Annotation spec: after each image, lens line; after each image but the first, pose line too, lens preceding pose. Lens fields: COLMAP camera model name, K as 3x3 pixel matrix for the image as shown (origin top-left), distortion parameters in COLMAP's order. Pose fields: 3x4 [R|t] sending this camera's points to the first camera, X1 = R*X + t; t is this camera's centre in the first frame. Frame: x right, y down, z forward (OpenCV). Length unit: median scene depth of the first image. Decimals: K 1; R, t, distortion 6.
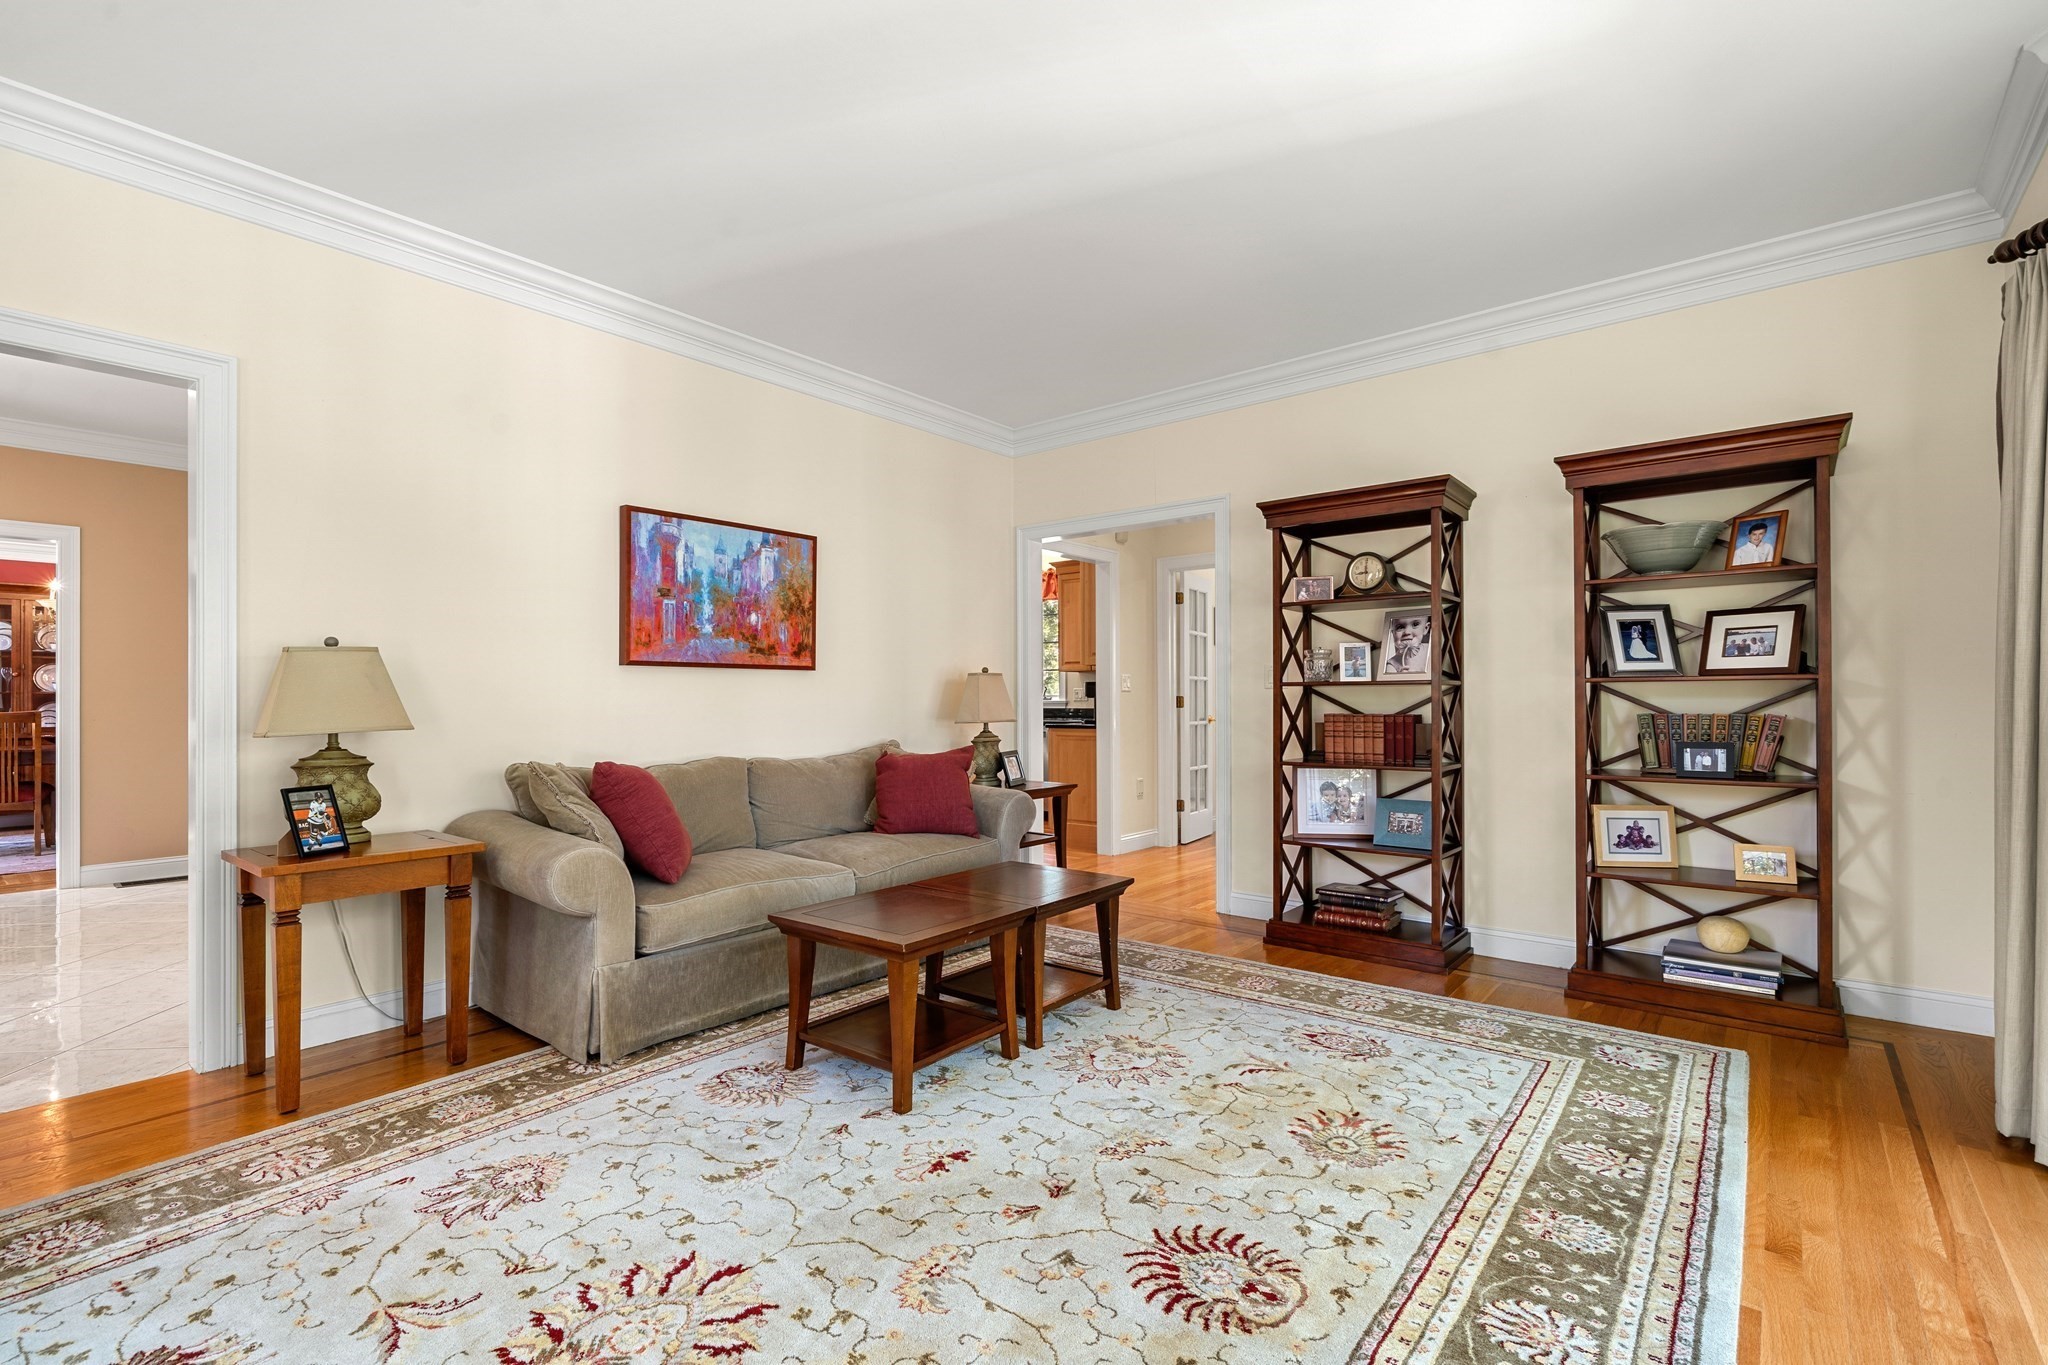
lens RADIAL K [[910.9, 0, 1028.9], [0, 910.9, 698.4], [0, 0, 1]] dist [-0.001352, -0.000191]
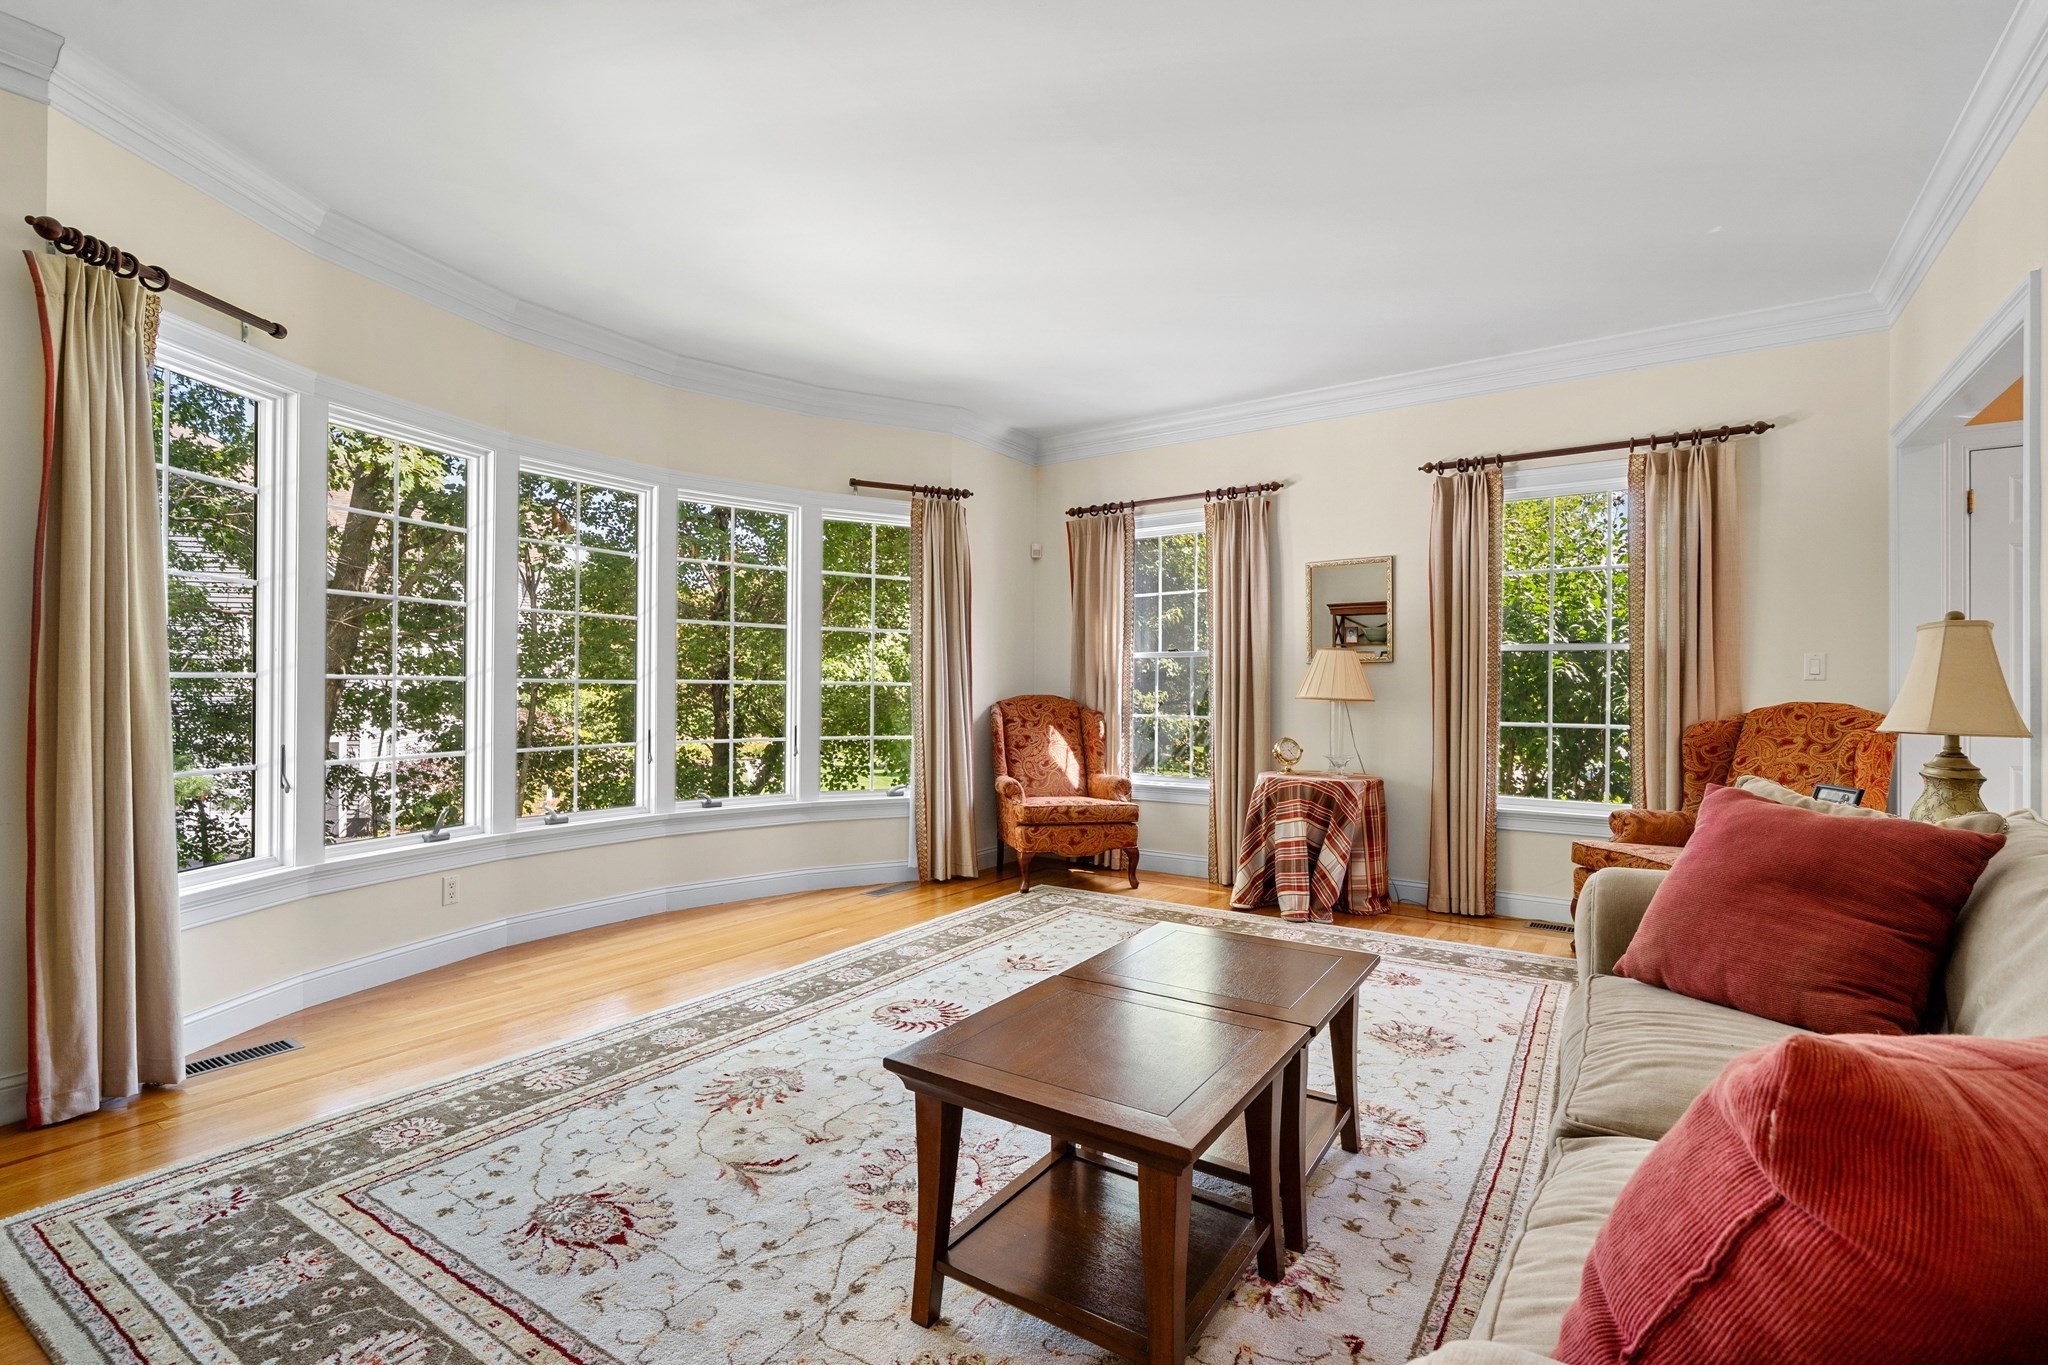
lens RADIAL K [[910.9, 0, 1021.3], [0, 910.9, 682.2], [0, 0, 1]] dist [-0.001352, -0.000191]
pose [[-0.997023, -0.003399, -0.077032, 0.092476], [-0.003072, 0.999986, -0.004359, -0.002854], [0.077046, -0.004110, -0.997019, 1.724431]]
